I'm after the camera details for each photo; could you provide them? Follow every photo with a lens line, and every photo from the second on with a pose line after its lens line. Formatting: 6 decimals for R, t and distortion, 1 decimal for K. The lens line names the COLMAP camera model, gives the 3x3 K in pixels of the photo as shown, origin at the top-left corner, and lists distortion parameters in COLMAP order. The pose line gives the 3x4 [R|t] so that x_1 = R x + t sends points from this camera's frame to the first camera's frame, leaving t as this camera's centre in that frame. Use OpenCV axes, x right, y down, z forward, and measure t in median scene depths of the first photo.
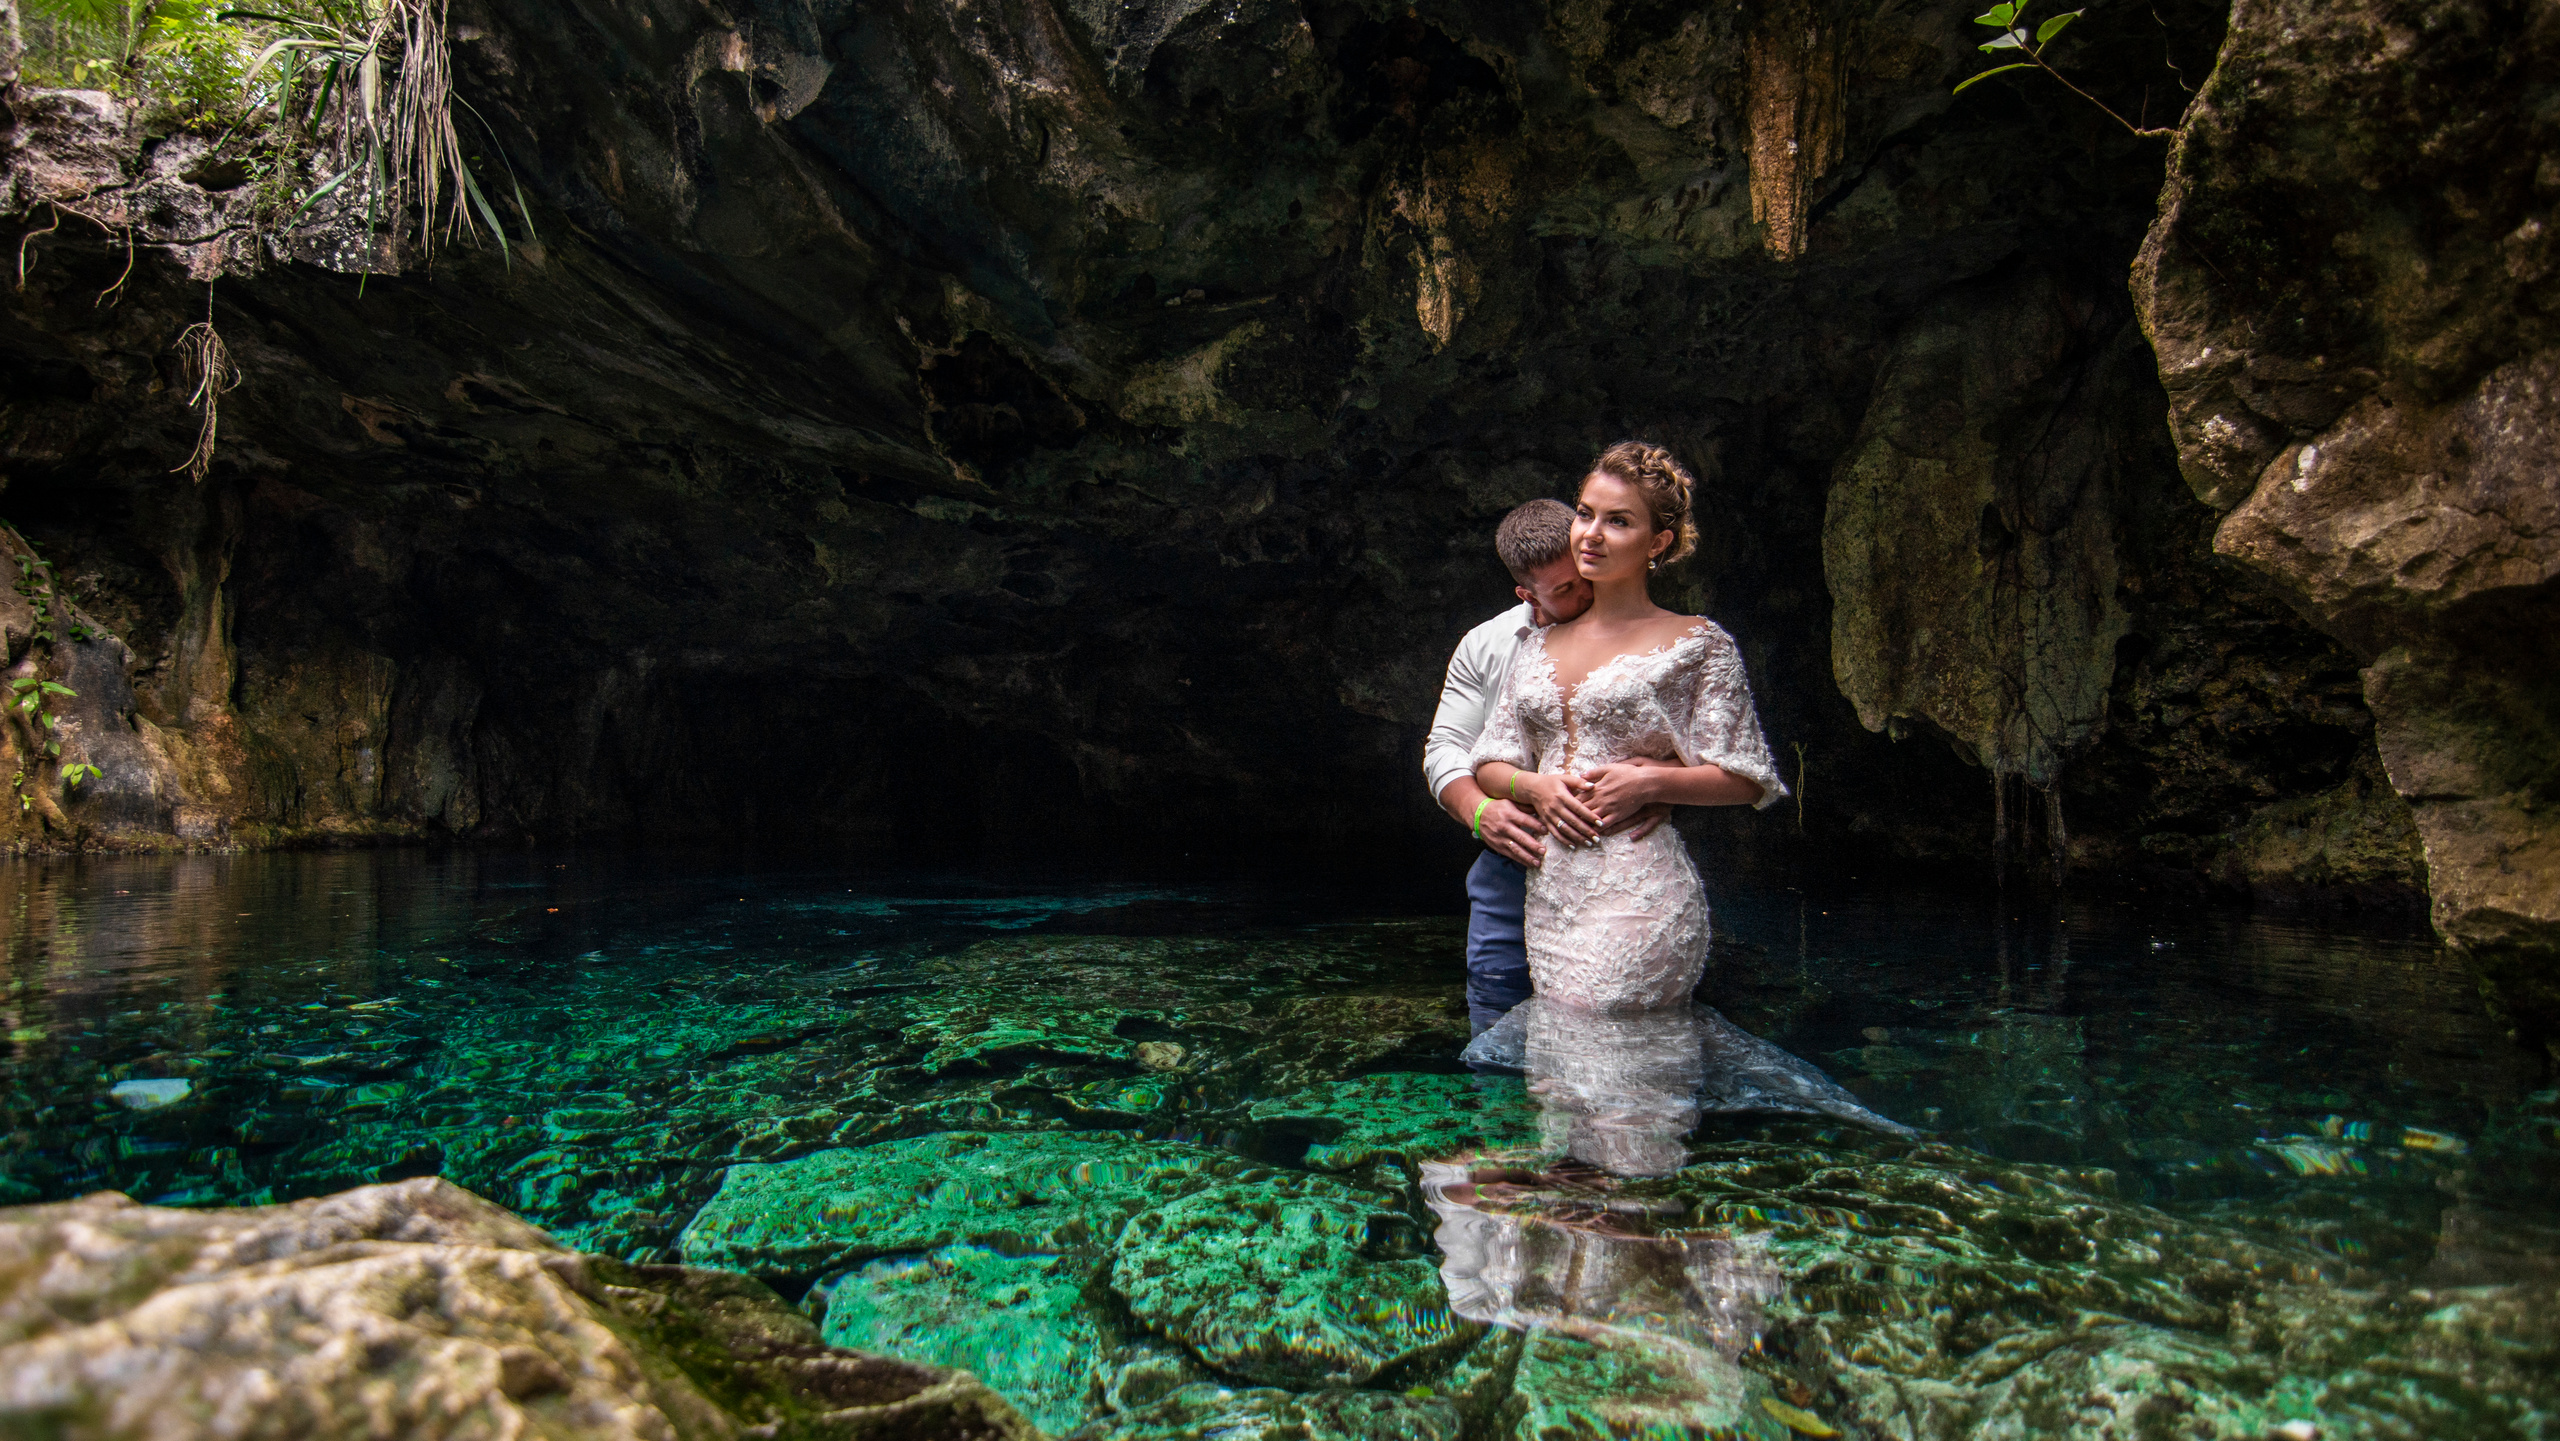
lens RADIAL K [[1293.7, 0, 1282.0], [0, 1293.7, 759.2], [0, 0, 1]] dist [-0.005787, -0.010154]
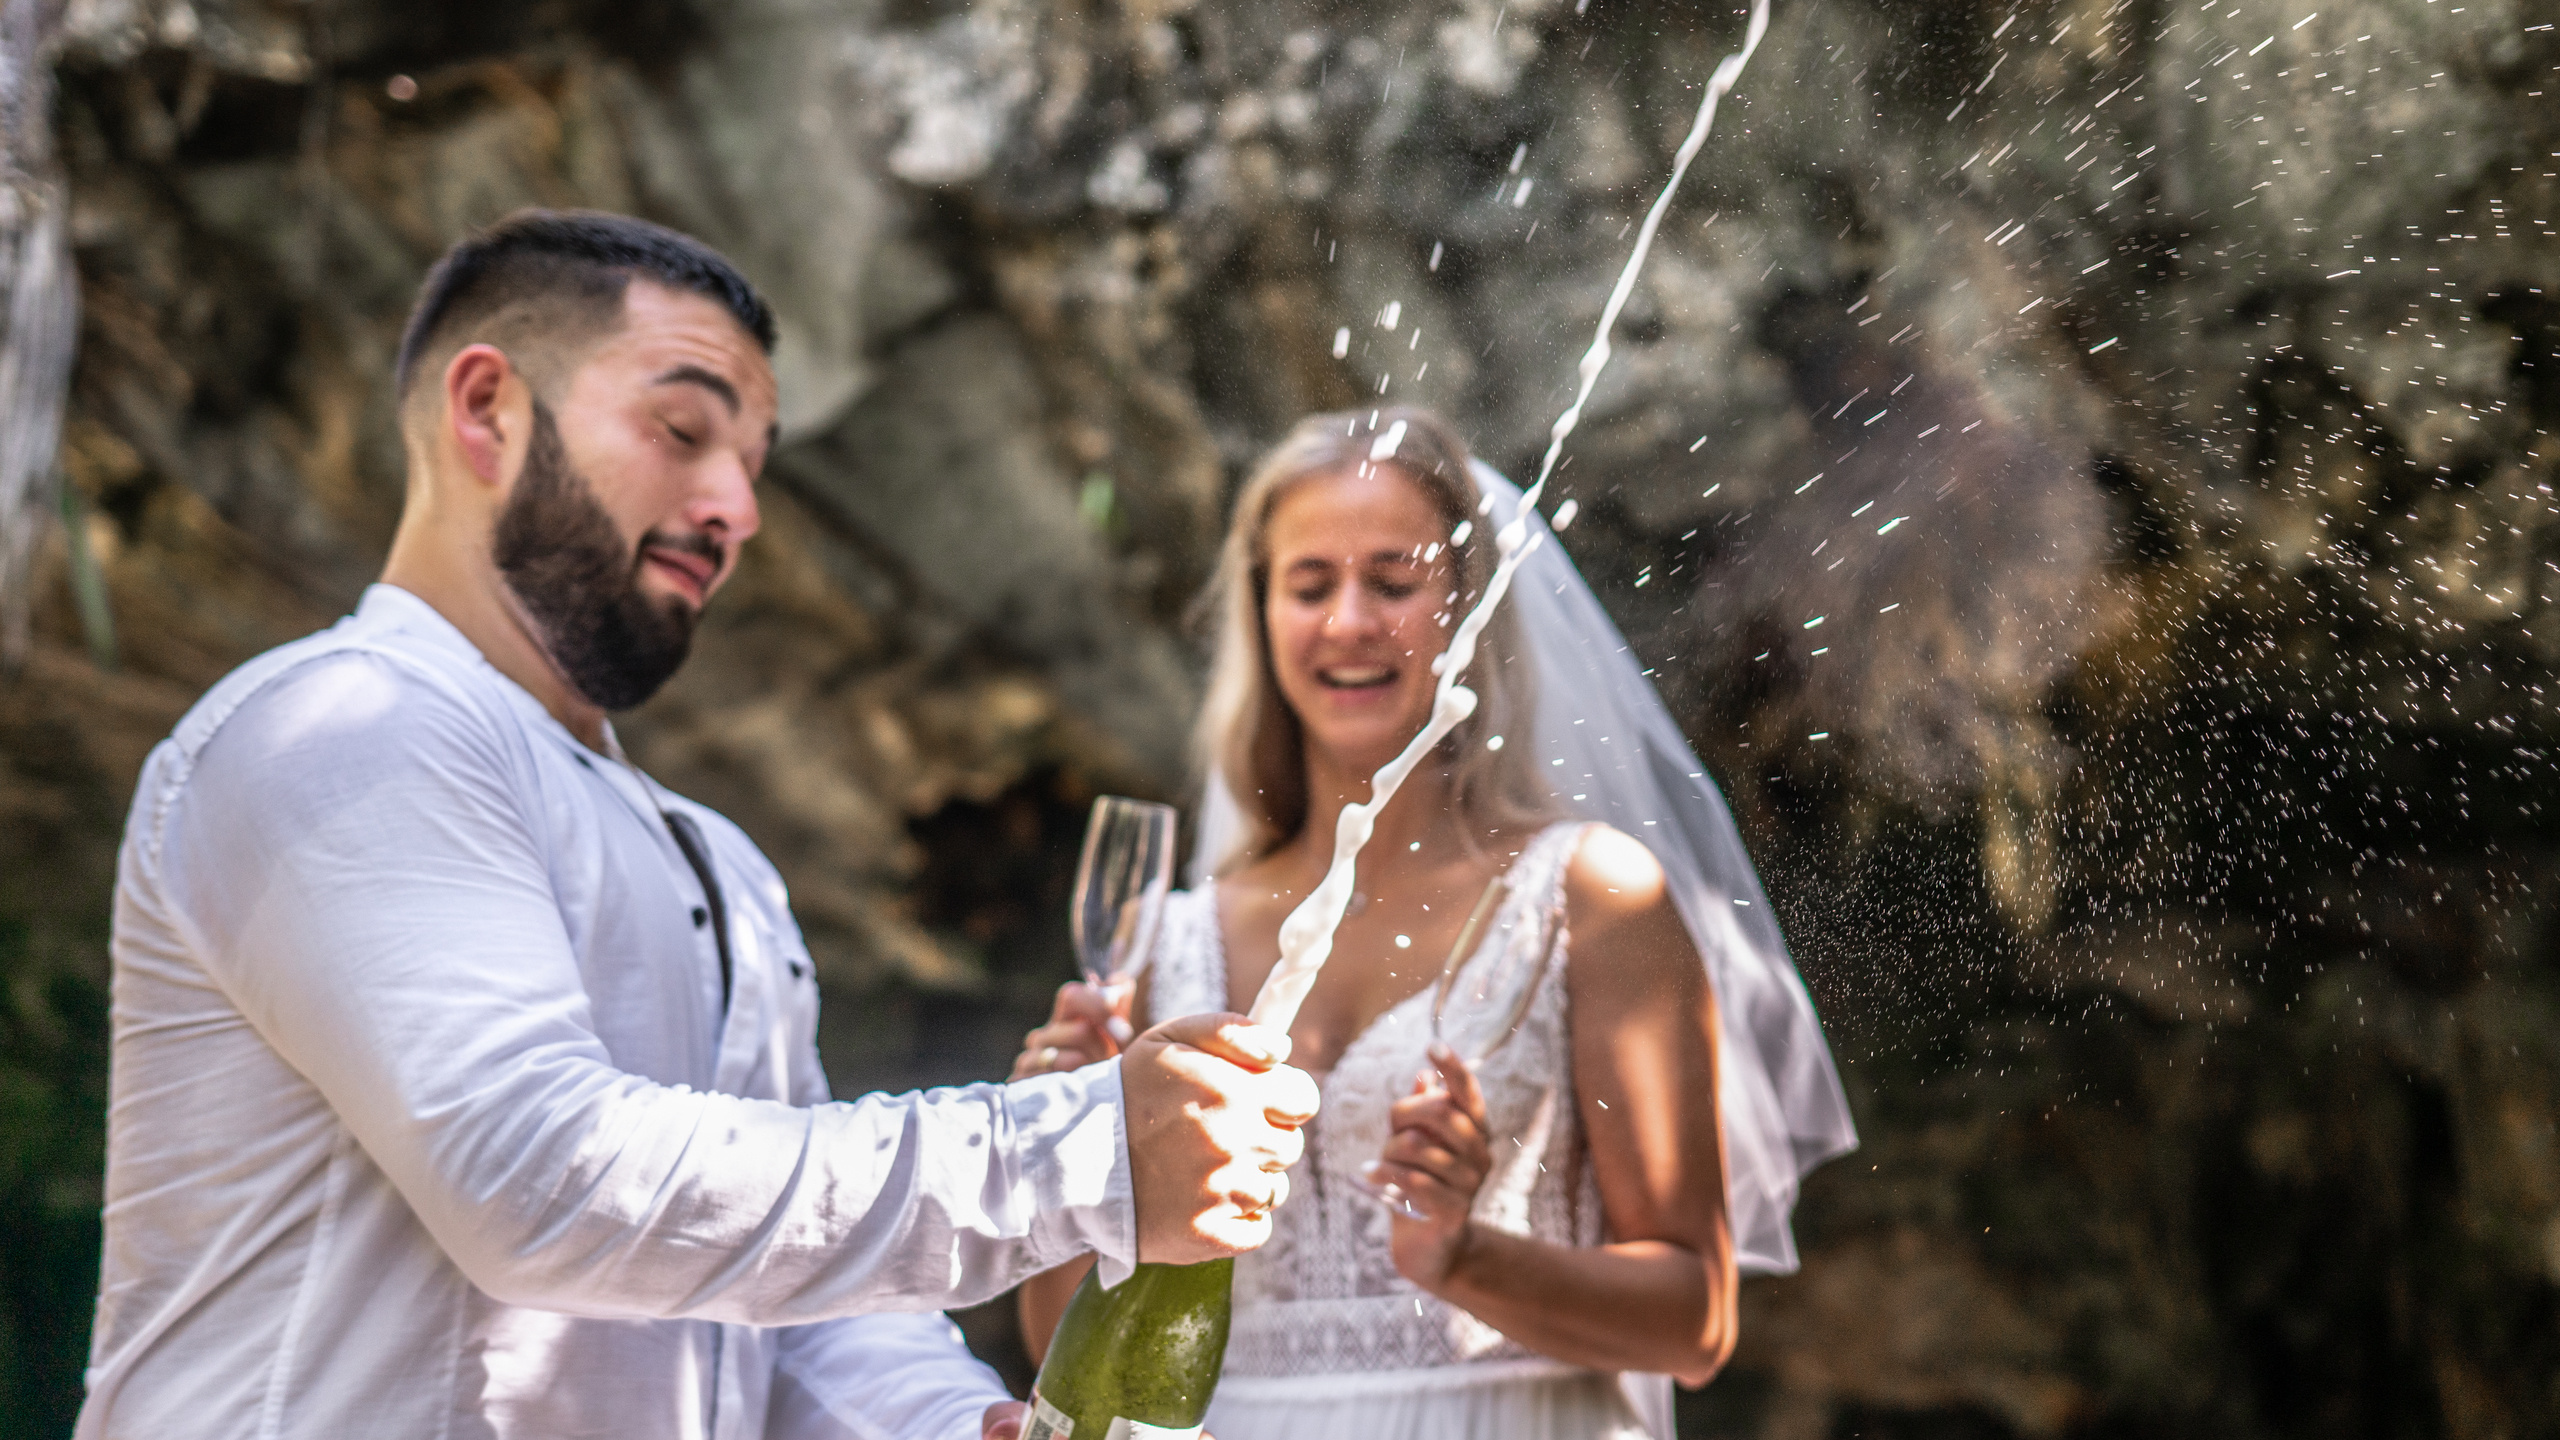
lens RADIAL K [[3724.0, 0, 1280.0], [0, 3724.0, 720.0], [0, 0, 1]] dist [0.083029, 0.036879]
pose [[0.999705, 0.006797, -0.023296, -0.115829], [-0.009959, 0.990322, -0.138428, -0.153384], [0.022130, 0.138619, 0.990099, -0.395204]]
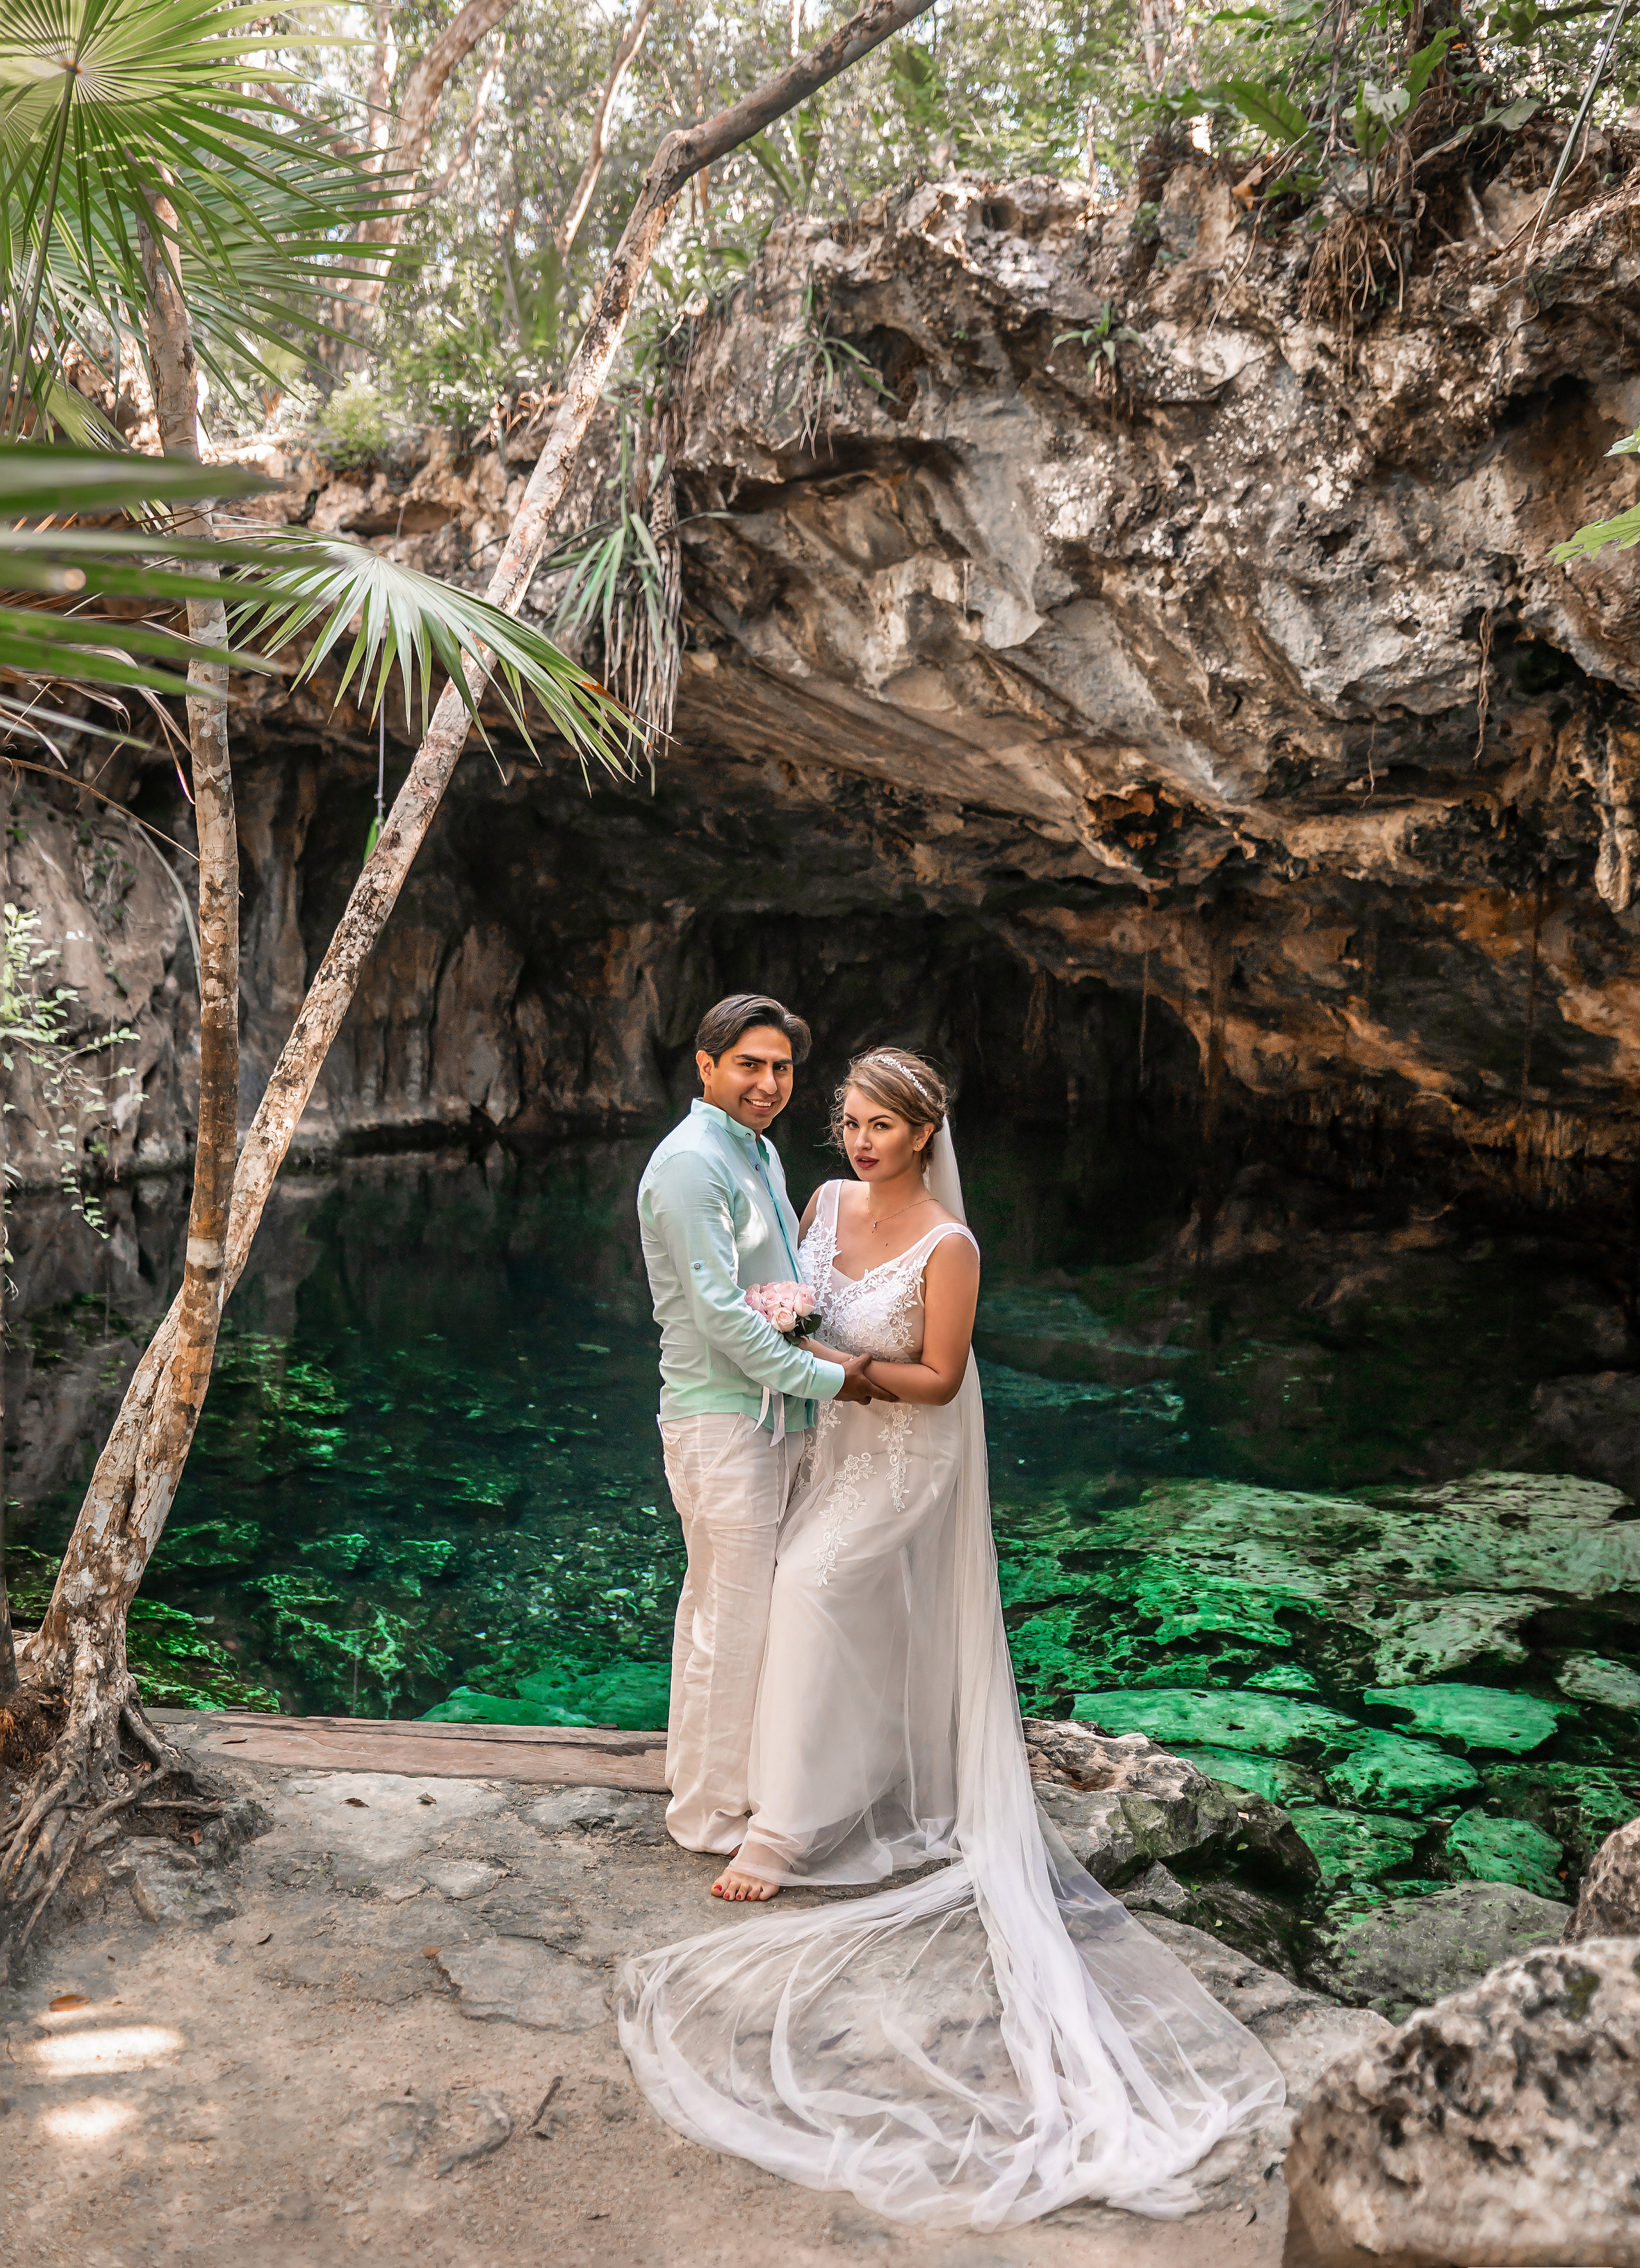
lens RADIAL K [[2166.4, 0, 816.7], [0, 2166.4, 1071.9], [0, 0, 1]] dist [-0.075271, 0.018681]
pose [[0.949914, 0.062244, -0.306250, 0.038614], [-0.029195, 0.993354, 0.111337, -0.290990], [0.311144, -0.096819, 0.945418, -0.648307]]
